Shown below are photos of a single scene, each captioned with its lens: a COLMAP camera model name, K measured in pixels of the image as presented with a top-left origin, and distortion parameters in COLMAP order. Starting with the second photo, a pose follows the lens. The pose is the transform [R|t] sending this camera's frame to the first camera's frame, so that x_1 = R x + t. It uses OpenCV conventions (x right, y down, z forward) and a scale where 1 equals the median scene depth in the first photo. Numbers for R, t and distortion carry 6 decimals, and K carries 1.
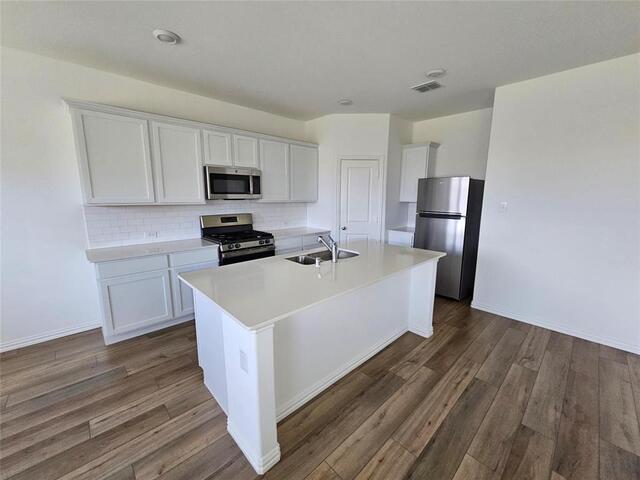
lens RADIAL K [[259.9, 0, 323.2], [0, 259.9, 238.2], [0, 0, 1]] dist [-0.001205, -0.000205]
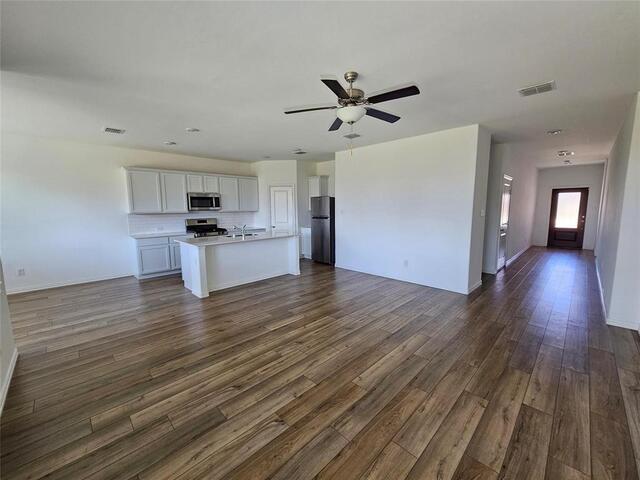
lens RADIAL K [[259.9, 0, 323.2], [0, 259.9, 238.2], [0, 0, 1]] dist [-0.001205, -0.000205]
pose [[0.999594, -0.017345, 0.022627, 0.453978], [0.018307, 0.998906, -0.043032, 0.143904], [-0.021856, 0.043429, 0.998817, -0.847416]]
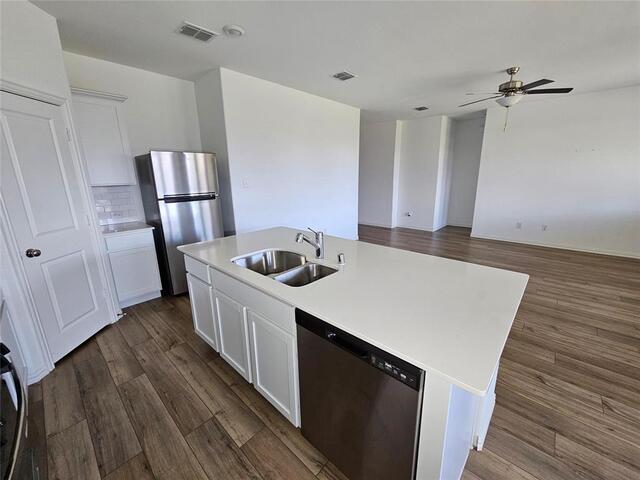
lens RADIAL K [[259.9, 0, 323.2], [0, 259.9, 238.2], [0, 0, 1]] dist [-0.001205, -0.000205]
pose [[-0.068951, -0.244653, 0.967156, -0.466556], [0.176195, 0.951237, 0.253188, -0.107723], [-0.981937, 0.187865, -0.022482, 0.660896]]
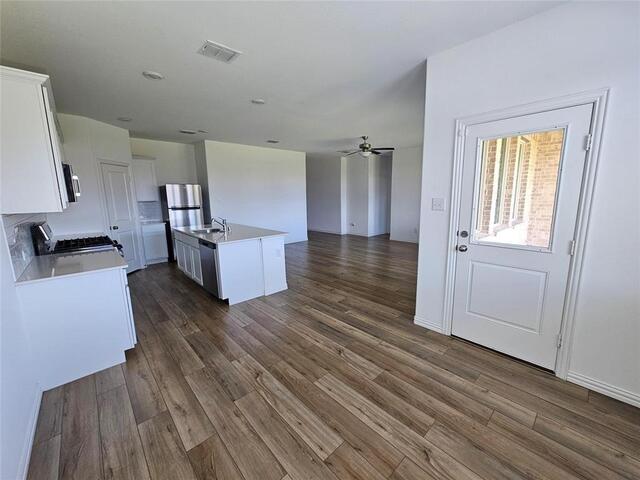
lens RADIAL K [[259.9, 0, 323.2], [0, 259.9, 238.2], [0, 0, 1]] dist [-0.001205, -0.000205]
pose [[0.014478, -0.172889, 0.984835, -1.212115], [0.178510, 0.969562, 0.167584, -0.027219], [-0.983832, 0.173377, 0.044900, 0.145667]]
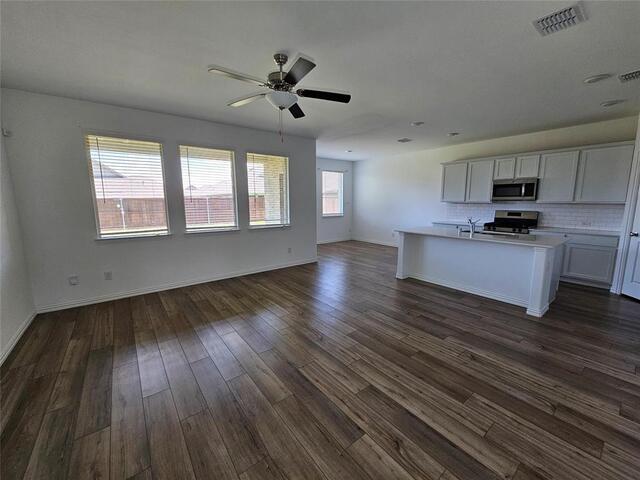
lens RADIAL K [[259.9, 0, 323.2], [0, 259.9, 238.2], [0, 0, 1]] dist [-0.001205, -0.000205]
pose [[-0.097727, 0.138712, -0.985499, 1.278146], [-0.158229, 0.975478, 0.152992, 0.007151], [0.982554, 0.170886, -0.073382, 0.081205]]
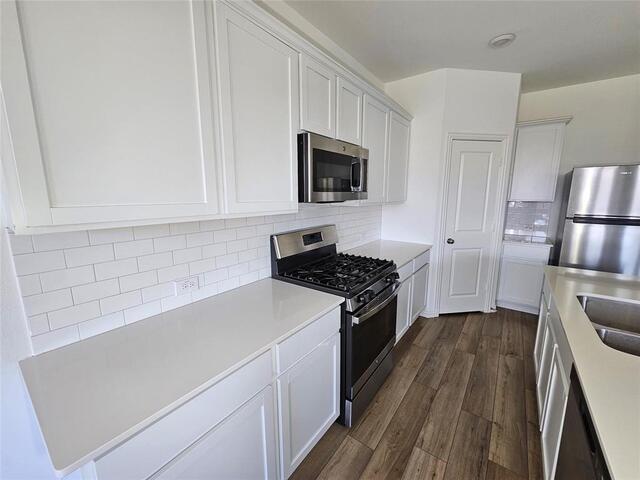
lens RADIAL K [[259.9, 0, 323.2], [0, 259.9, 238.2], [0, 0, 1]] dist [-0.001205, -0.000205]
pose [[0.985175, -0.038160, 0.167254, -0.459885], [0.036728, 0.999257, 0.011652, -0.082524], [-0.167574, -0.005336, 0.985845, 0.479409]]
